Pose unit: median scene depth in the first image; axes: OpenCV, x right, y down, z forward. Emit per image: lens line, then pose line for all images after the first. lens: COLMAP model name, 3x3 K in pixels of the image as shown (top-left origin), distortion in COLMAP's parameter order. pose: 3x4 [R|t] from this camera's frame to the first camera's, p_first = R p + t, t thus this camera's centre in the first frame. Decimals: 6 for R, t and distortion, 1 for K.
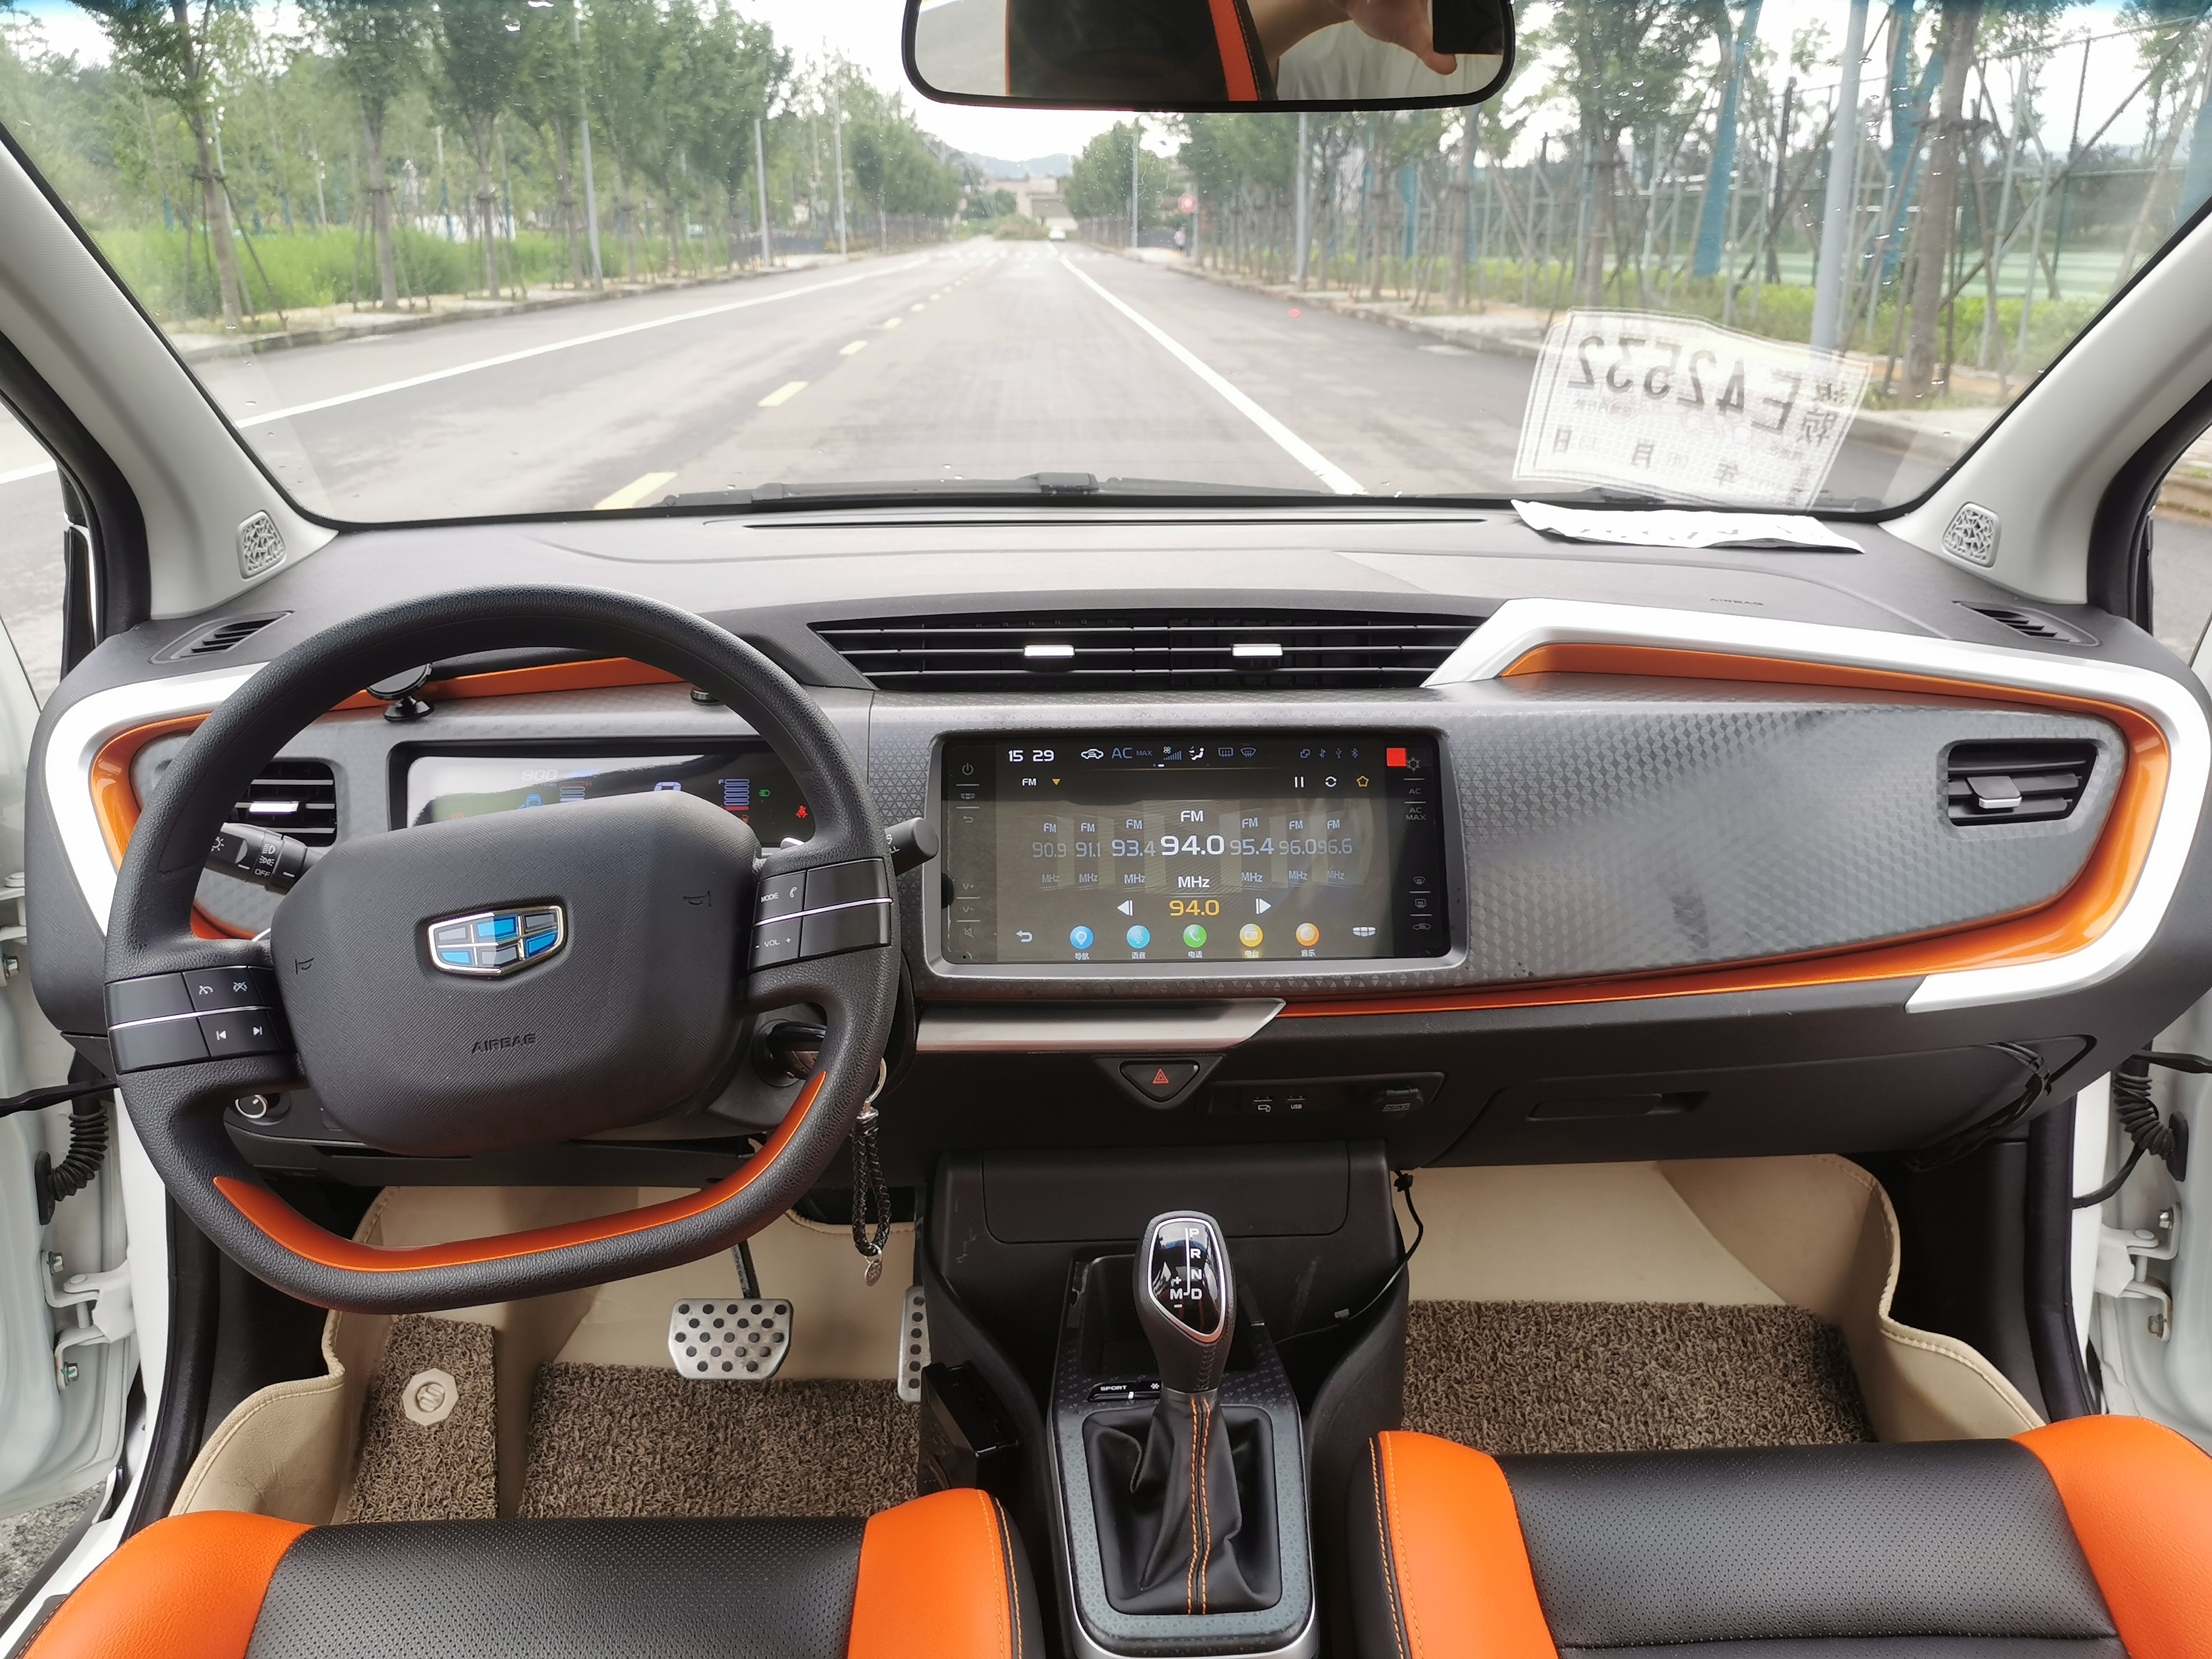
lens RADIAL K [[1864.3, 0, 1108.1], [0, 1864.3, 831.6], [0, 0, 1]] dist [-0.004026, 0.009330]
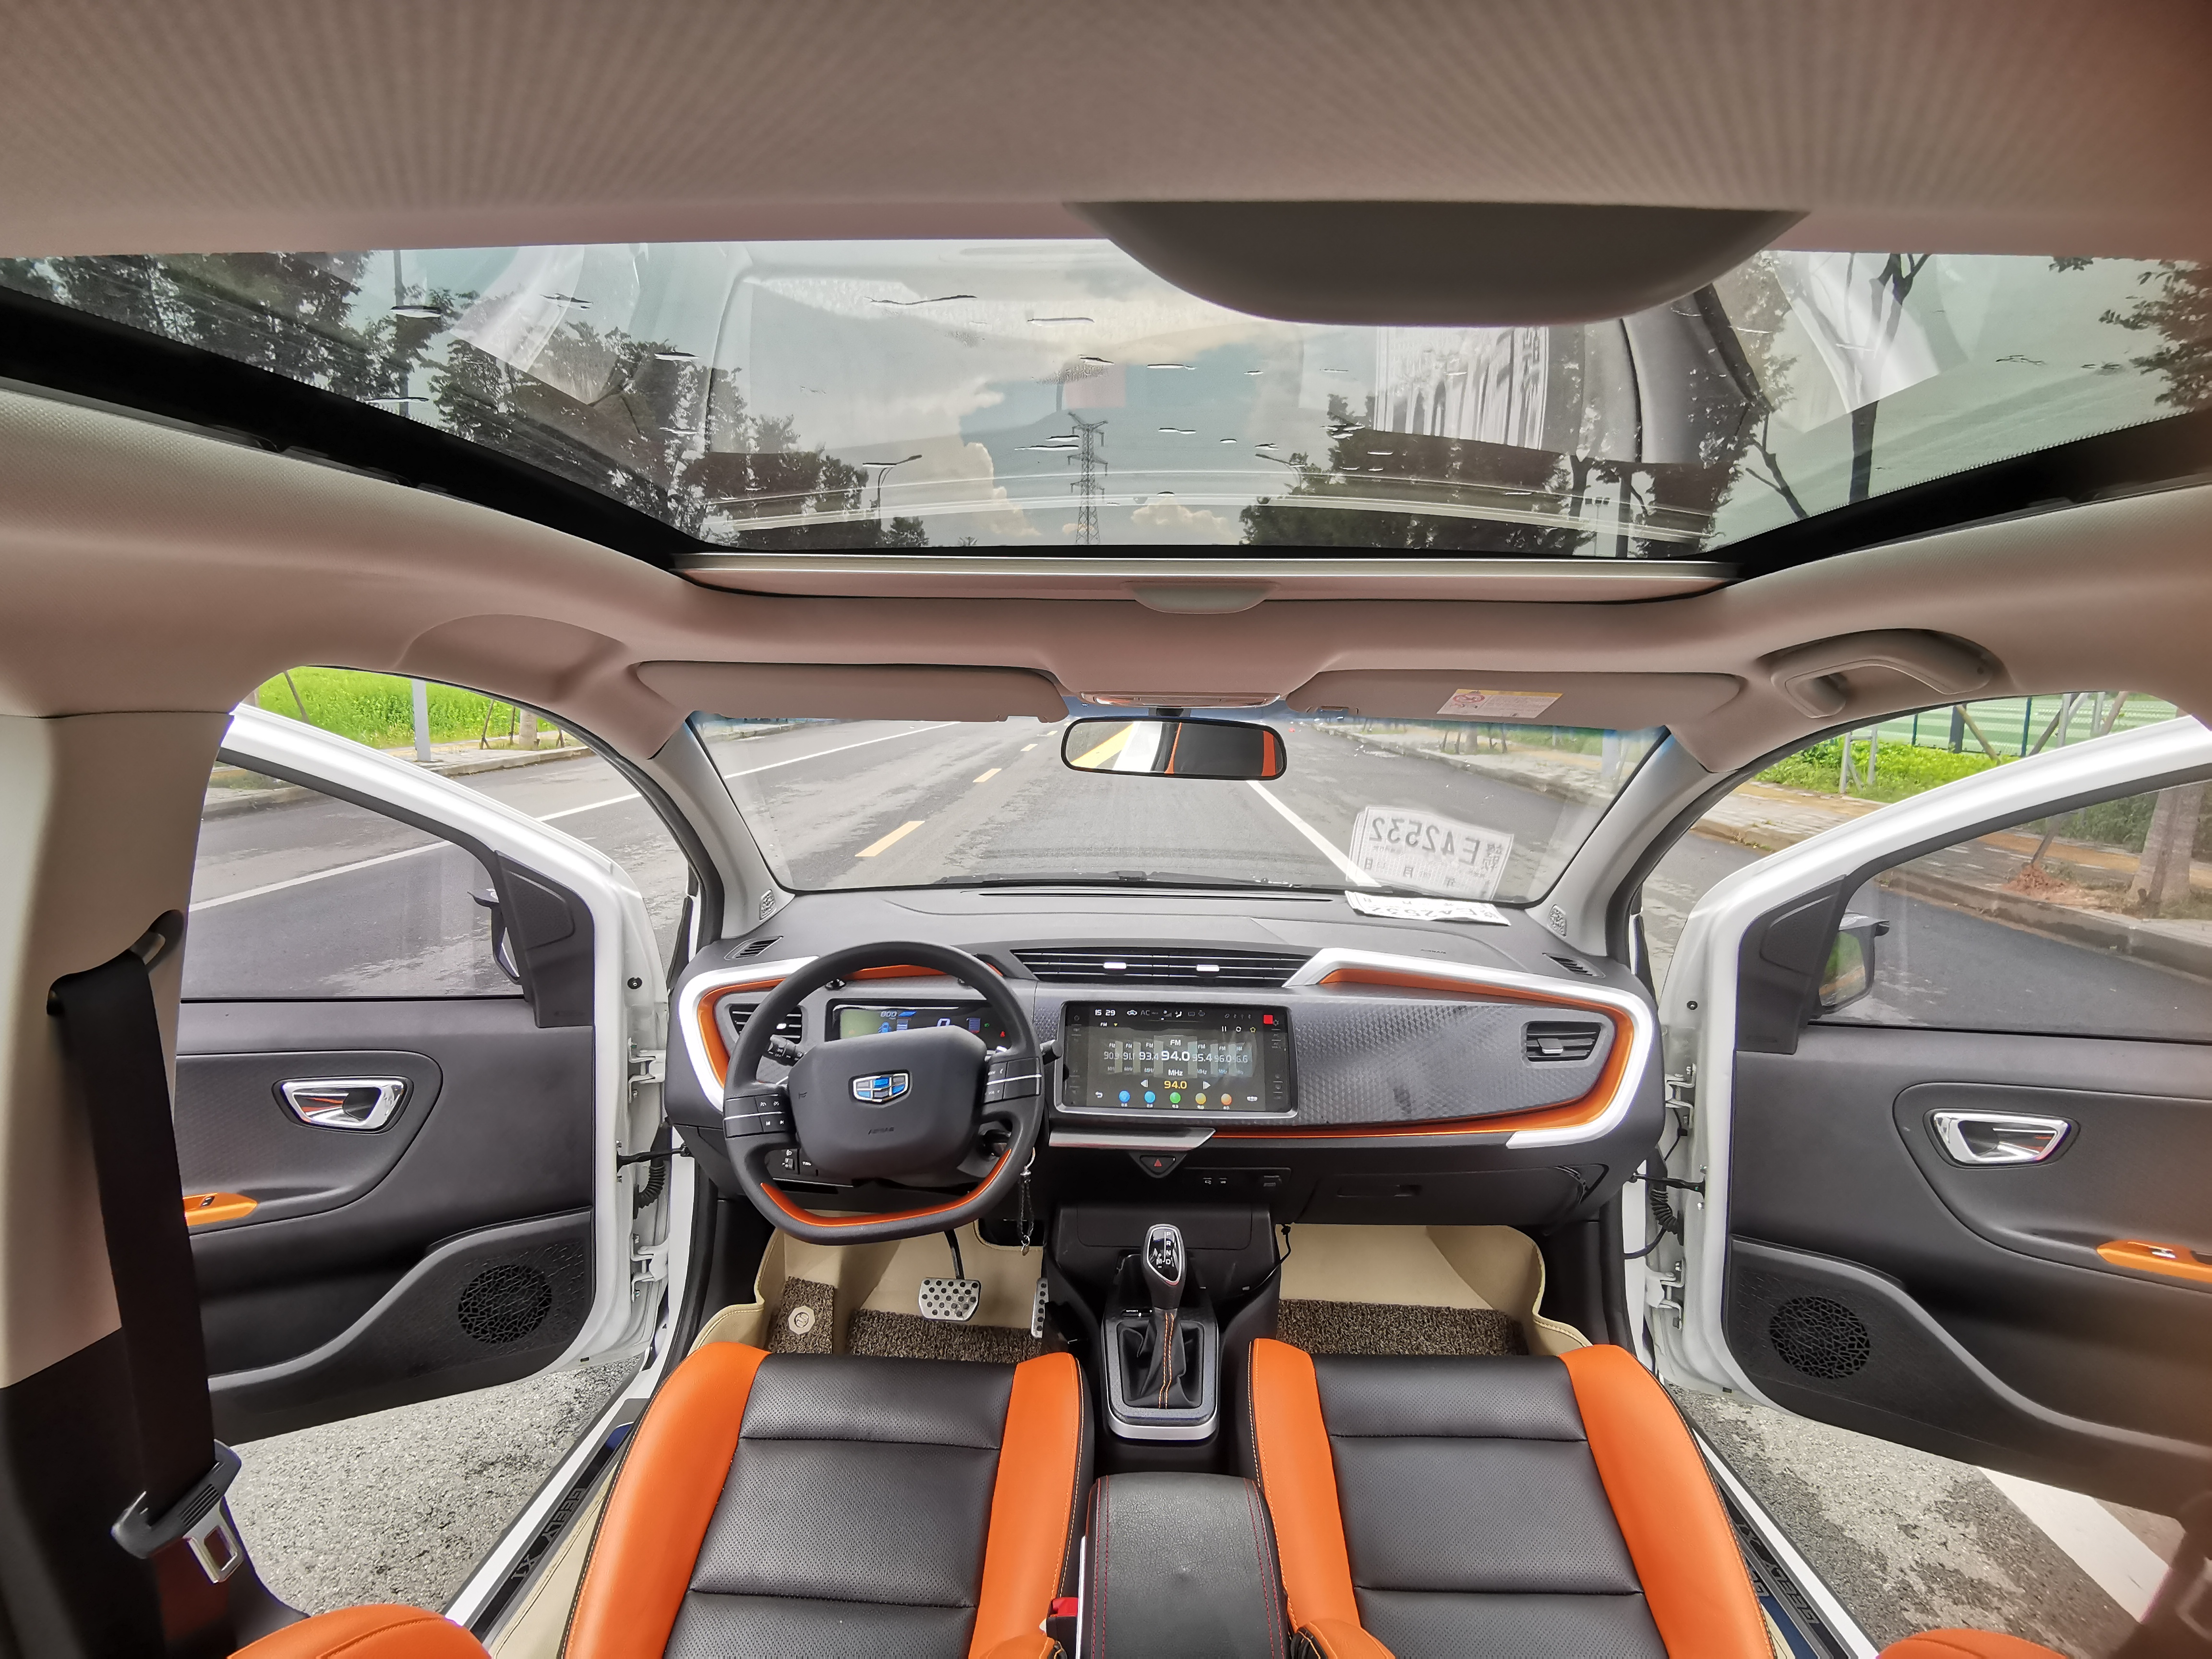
lens RADIAL K [[1147.6, 0, 1111.5], [0, 1147.6, 821.5], [0, 0, 1]] dist [-0.010039, -0.003082]
pose [[0.998016, 0.023583, -0.058383, 0.031586], [-0.034062, 0.982038, -0.185585, -0.008688], [0.052958, 0.187205, 0.980892, -0.300425]]
